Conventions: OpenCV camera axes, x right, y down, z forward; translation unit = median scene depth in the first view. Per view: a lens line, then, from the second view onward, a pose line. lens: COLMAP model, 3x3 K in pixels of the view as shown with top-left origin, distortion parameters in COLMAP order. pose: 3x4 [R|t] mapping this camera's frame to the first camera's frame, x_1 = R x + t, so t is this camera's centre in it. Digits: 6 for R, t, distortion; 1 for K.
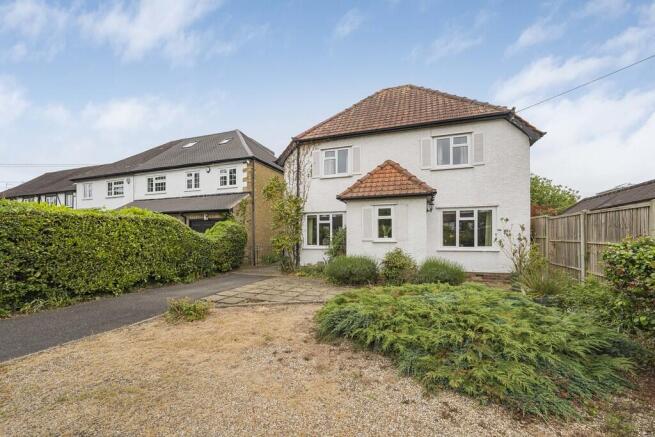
lens RADIAL K [[265.6, 0, 325.5], [0, 265.6, 235.4], [0, 0, 1]] dist [-0.012345, 0.000197]
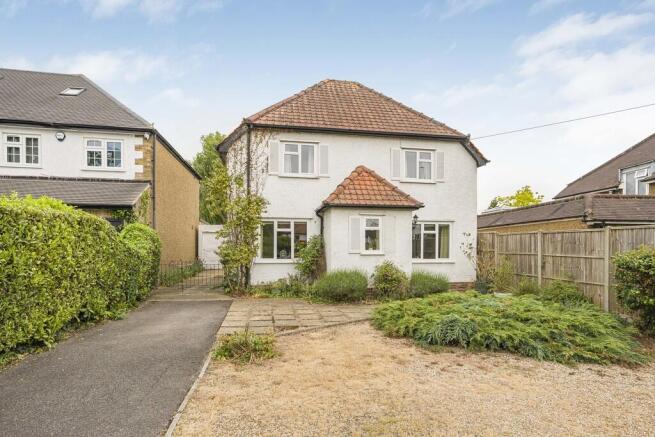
lens RADIAL K [[337.3, 0, 328.7], [0, 337.3, 248.7], [0, 0, 1]] dist [0.008523, 0.001109]
pose [[0.870830, 0.004770, 0.491560, -0.475440], [-0.009517, 0.999929, 0.007156, -0.002877], [-0.491491, -0.010910, 0.870814, 0.030526]]
